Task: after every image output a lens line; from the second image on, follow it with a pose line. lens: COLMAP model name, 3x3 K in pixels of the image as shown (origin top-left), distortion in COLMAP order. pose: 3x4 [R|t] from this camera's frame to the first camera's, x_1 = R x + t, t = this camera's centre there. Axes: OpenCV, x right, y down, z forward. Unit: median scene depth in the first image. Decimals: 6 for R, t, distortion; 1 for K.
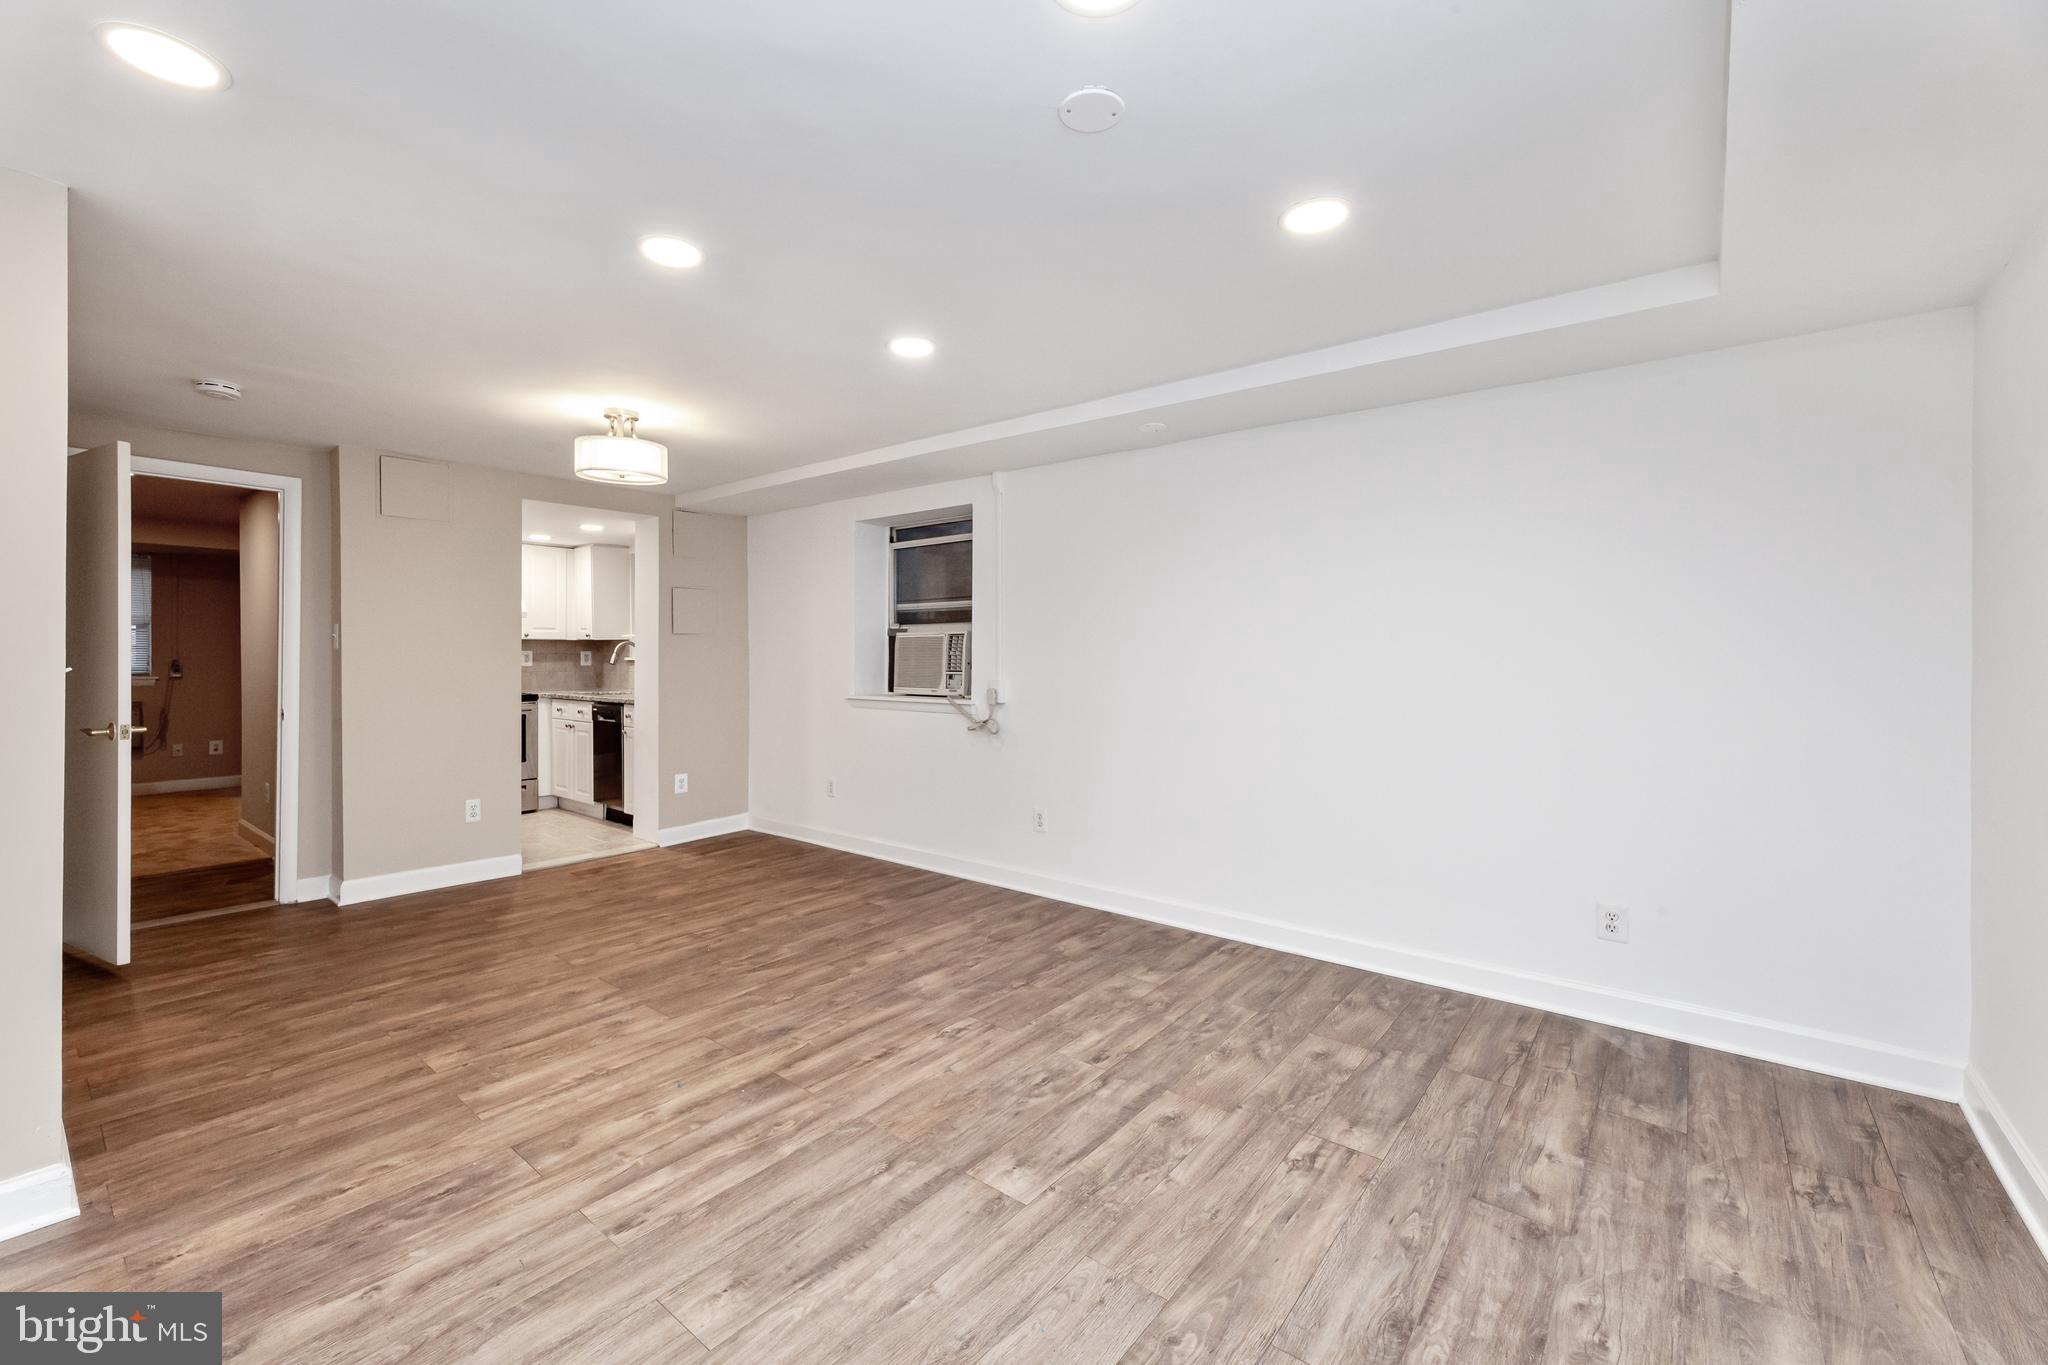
lens RADIAL K [[831.5, 0, 1025.2], [0, 831.5, 655.9], [0, 0, 1]] dist [-0.001403, 0.001164]
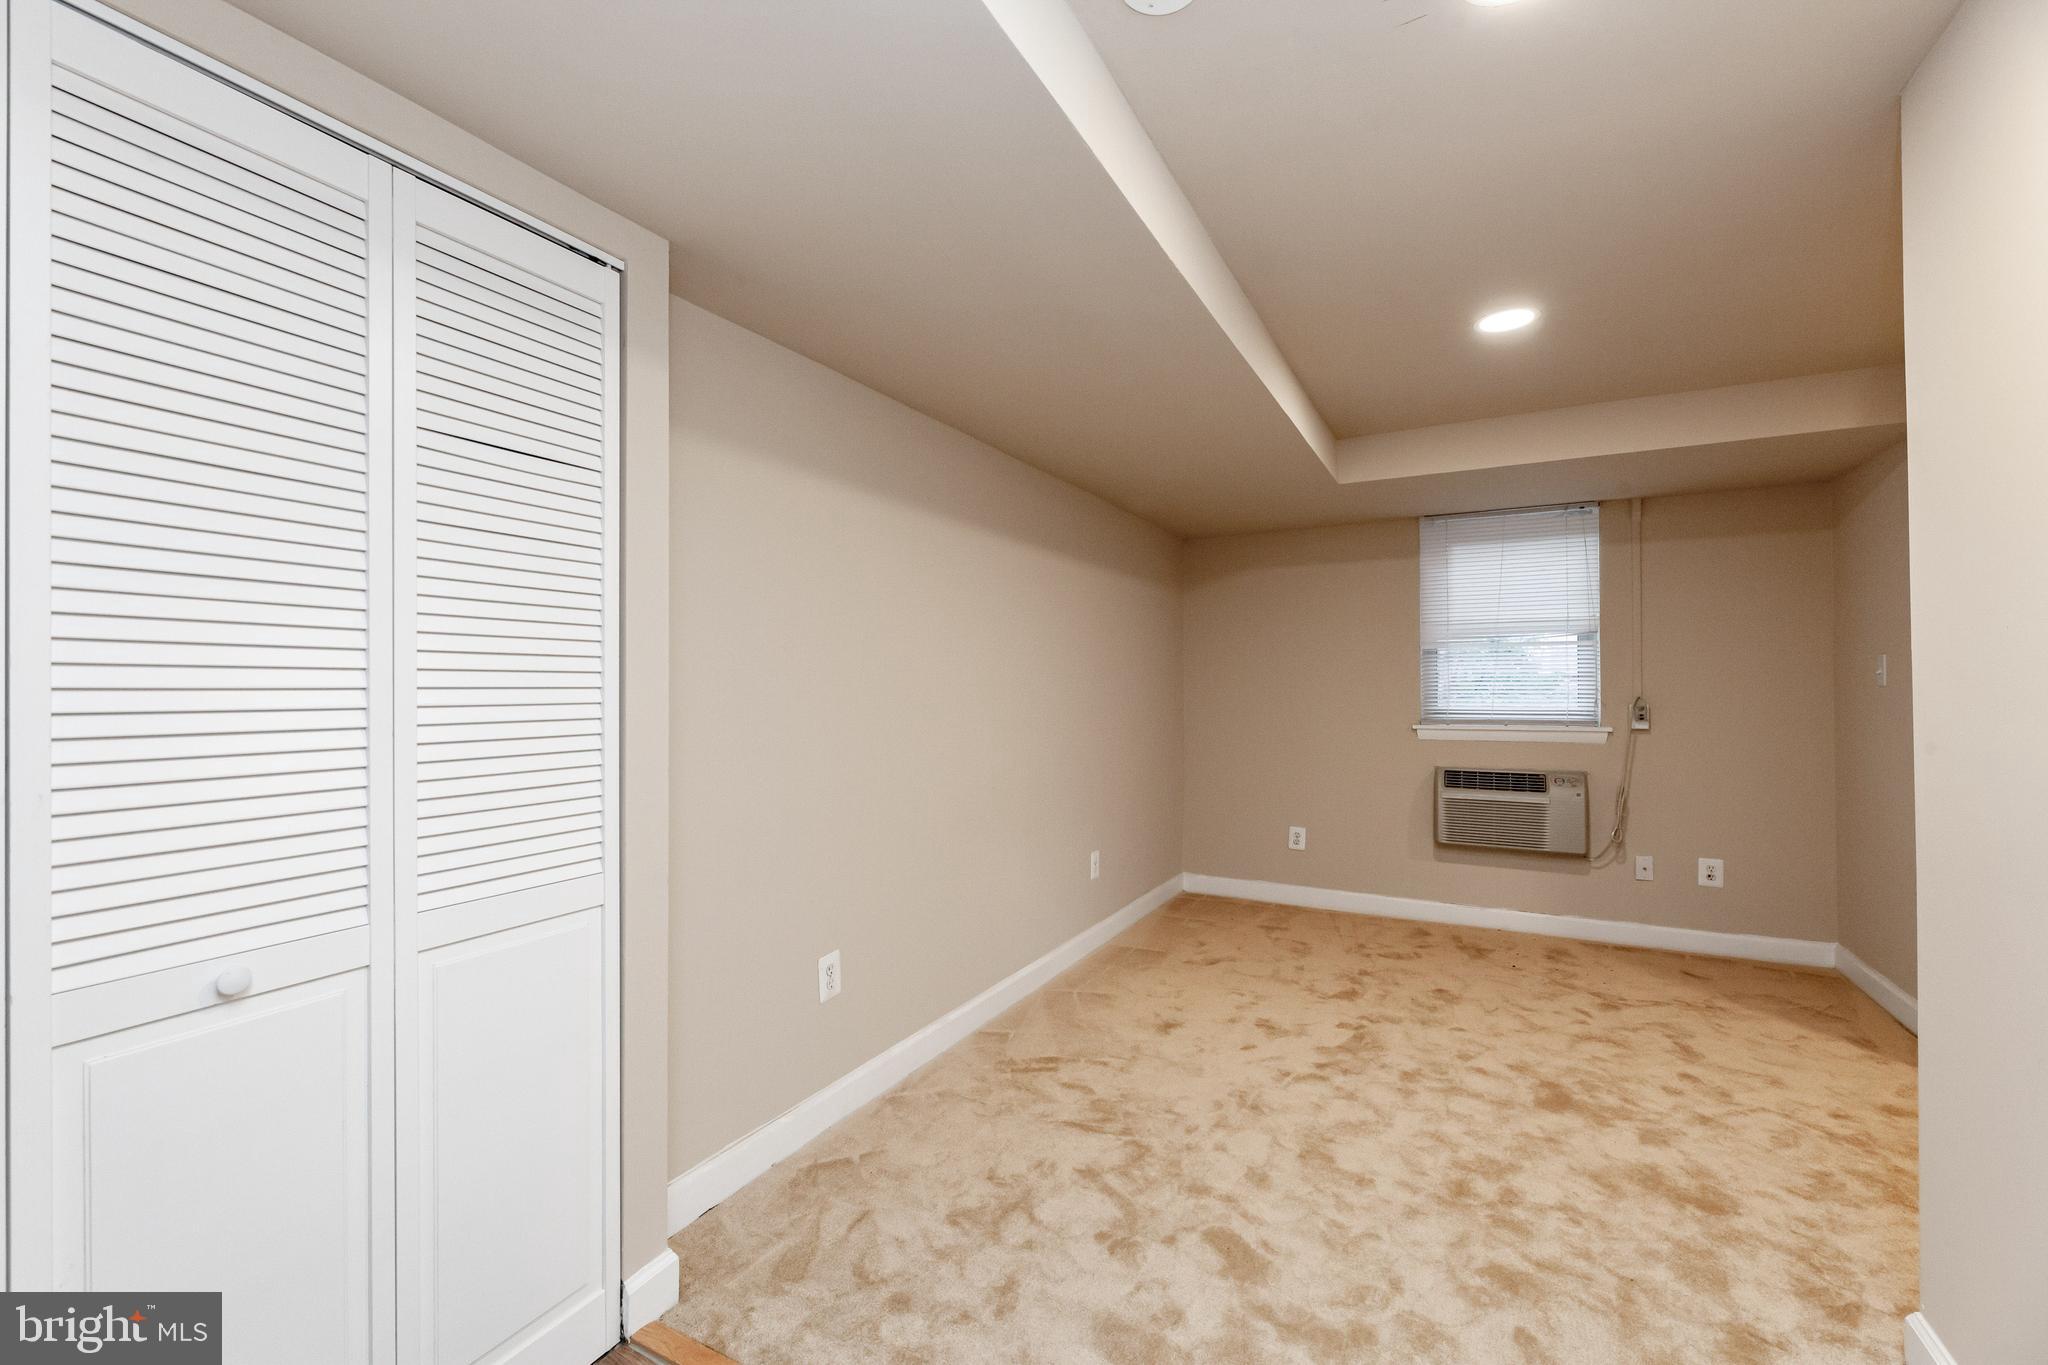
lens RADIAL K [[847.3, 0, 1018.2], [0, 847.3, 676.3], [0, 0, 1]] dist [-0.000555, -0.001720]
pose [[0.169917, -0.010637, -0.985401, -1.423813], [0.002288, 0.999943, -0.010400, -0.009597], [0.985456, -0.000487, 0.169932, 1.323068]]
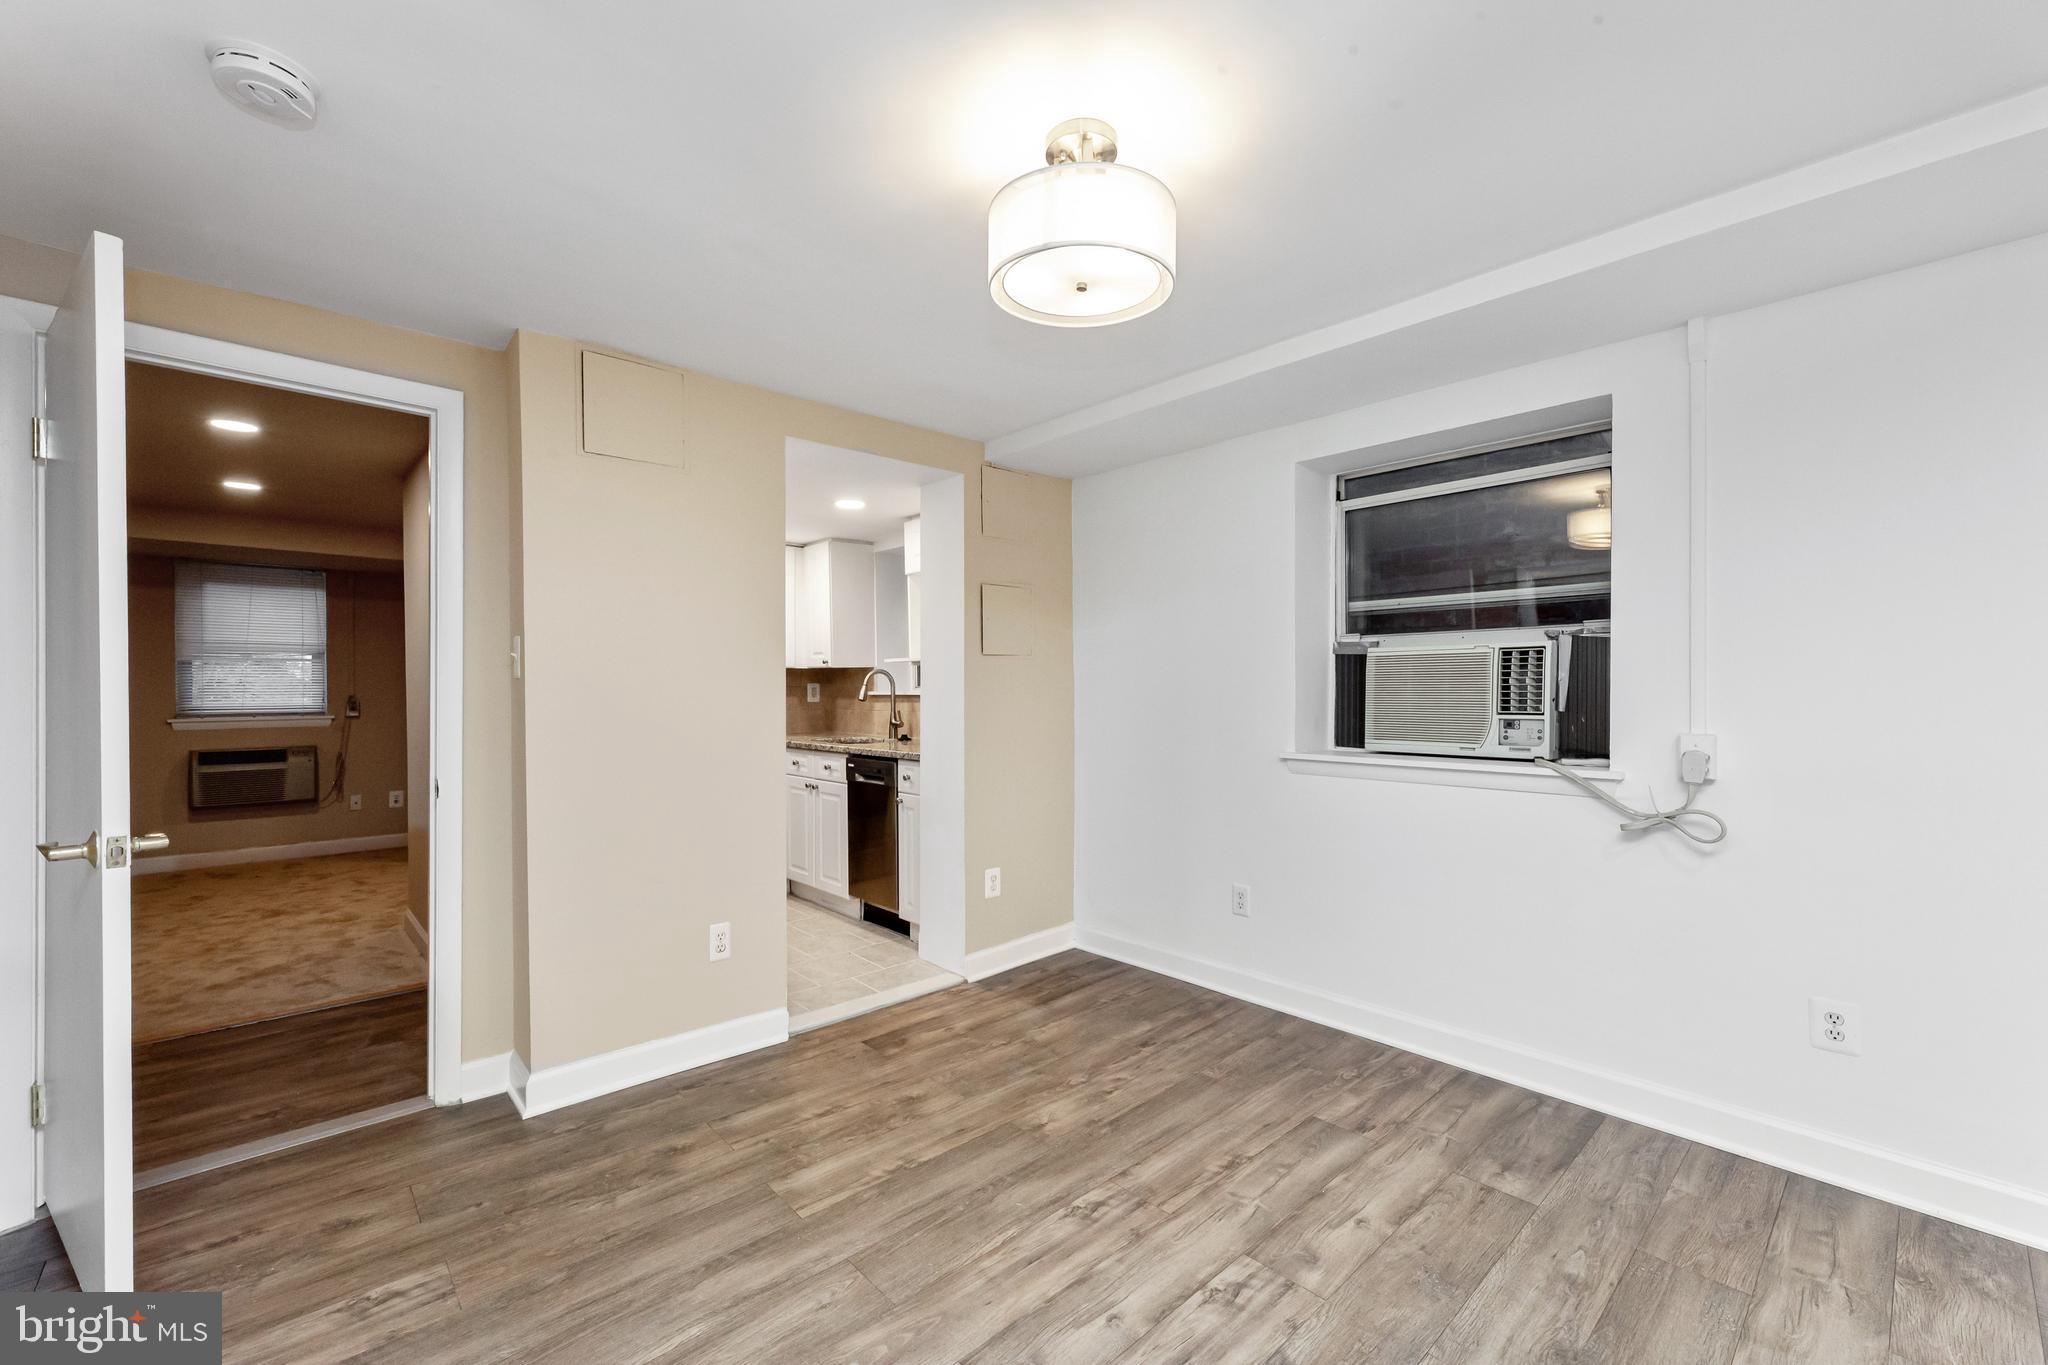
lens RADIAL K [[831.5, 0, 1023.8], [0, 831.5, 694.1], [0, 0, 1]] dist [-0.001403, 0.001164]
pose [[0.988370, -0.002454, -0.152050, -0.555289], [0.003379, 0.999977, 0.005826, 0.000968], [0.152032, -0.006272, 0.988356, 0.682181]]
